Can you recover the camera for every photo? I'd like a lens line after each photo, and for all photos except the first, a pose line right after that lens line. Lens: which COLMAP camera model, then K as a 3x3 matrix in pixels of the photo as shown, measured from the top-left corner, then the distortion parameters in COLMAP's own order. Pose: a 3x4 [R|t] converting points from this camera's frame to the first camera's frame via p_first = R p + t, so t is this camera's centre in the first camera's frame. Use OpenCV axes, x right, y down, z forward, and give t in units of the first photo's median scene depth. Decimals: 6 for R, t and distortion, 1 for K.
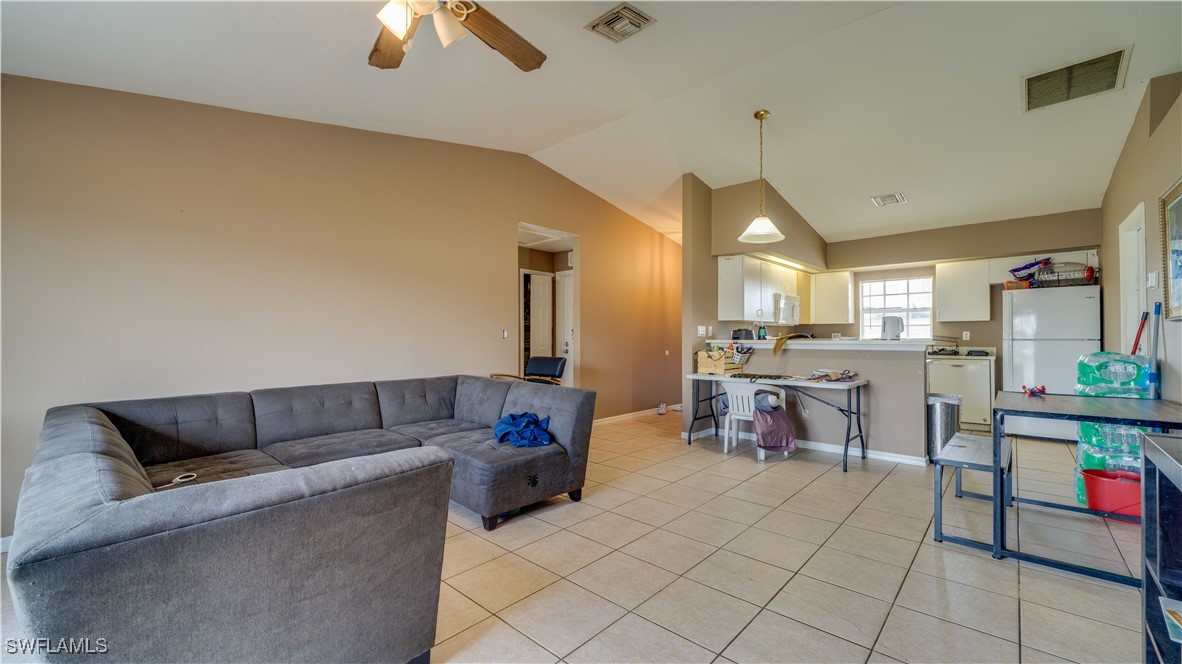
lens RADIAL K [[485.2, 0, 575.1], [0, 485.2, 336.6], [0, 0, 1]] dist [0.002044, 0.000785]
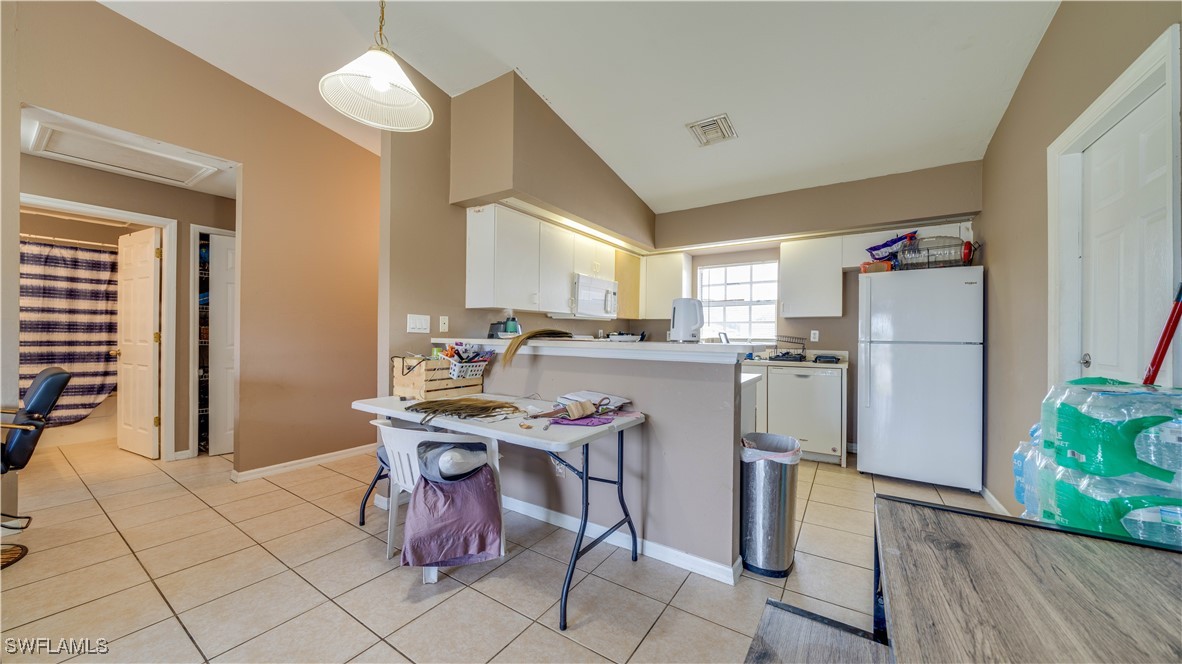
lens RADIAL K [[401.9, 0, 589.8], [0, 401.9, 337.6], [0, 0, 1]] dist [-0.001778, 0.000314]
pose [[0.987950, 0.009433, 0.154485, 0.382764], [-0.011004, 0.999896, 0.009321, -0.001027], [-0.154381, -0.010909, 0.987951, 0.458947]]
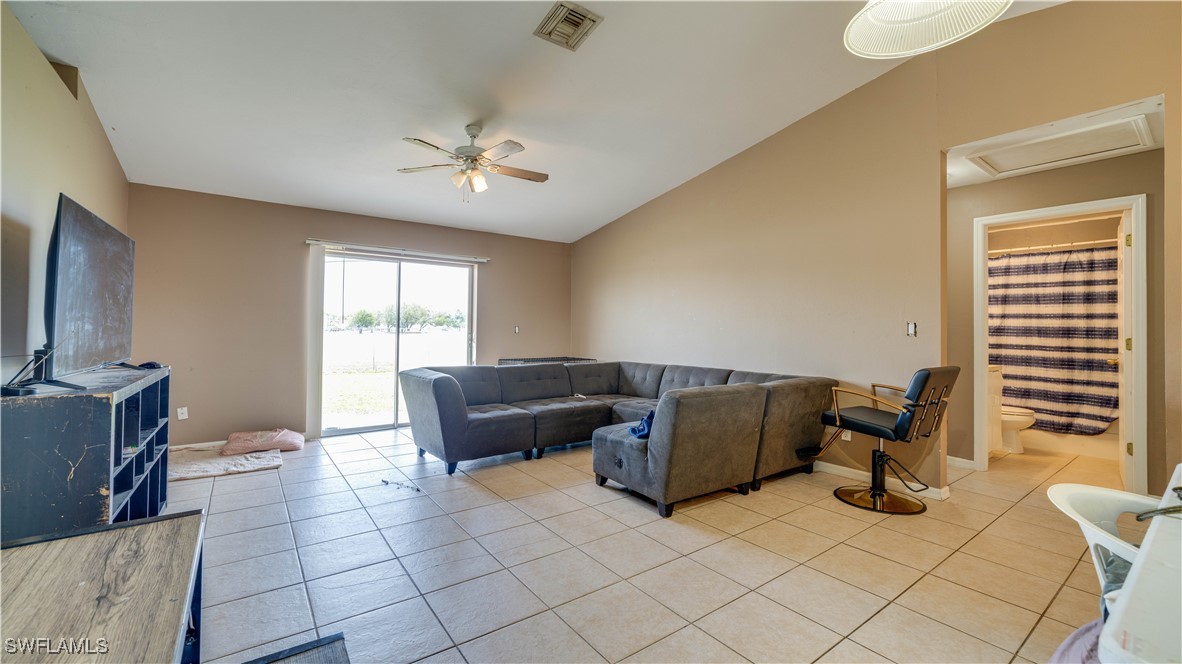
lens RADIAL K [[485.2, 0, 596.1], [0, 485.2, 322.5], [0, 0, 1]] dist [0.002044, 0.000785]
pose [[-0.192191, -0.017446, -0.981203, 0.595569], [-0.009191, 0.999830, -0.015977, 0.001071], [0.981315, 0.005948, -0.192318, 0.693551]]
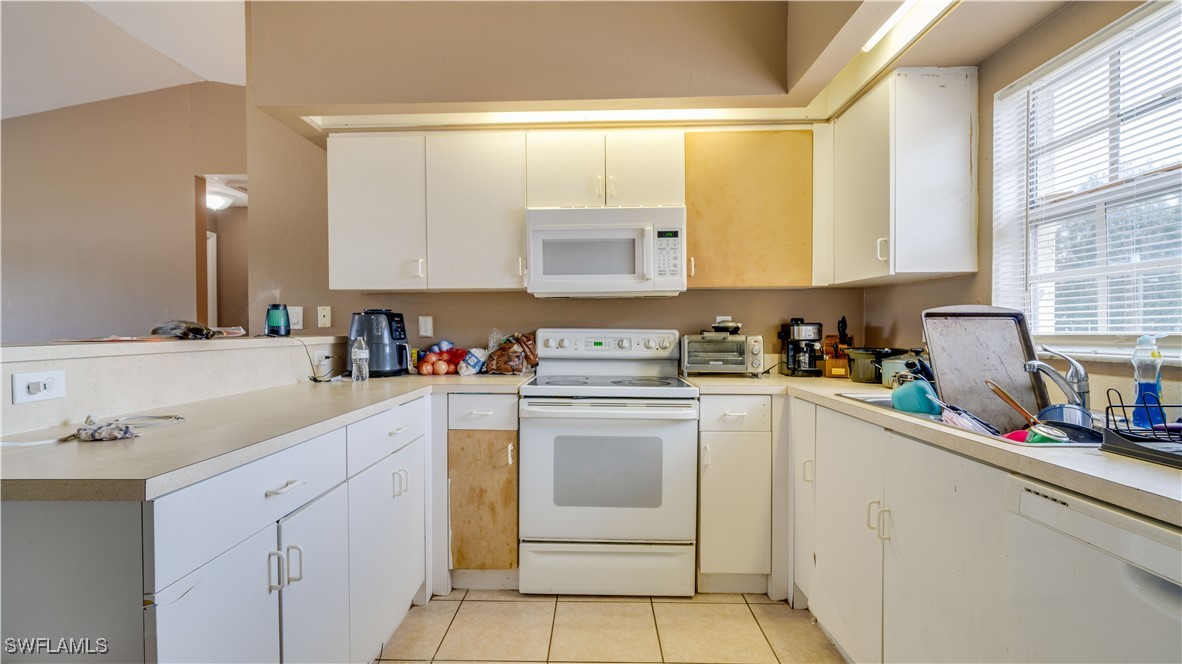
lens RADIAL K [[530.6, 0, 601.1], [0, 530.6, 335.8], [0, 0, 1]] dist [-0.002944, -0.000247]
pose [[0.646936, 0.009710, -0.762482, 0.839657], [0.003622, 0.999869, 0.015806, -0.000217], [0.762535, -0.012987, 0.646816, 0.867611]]
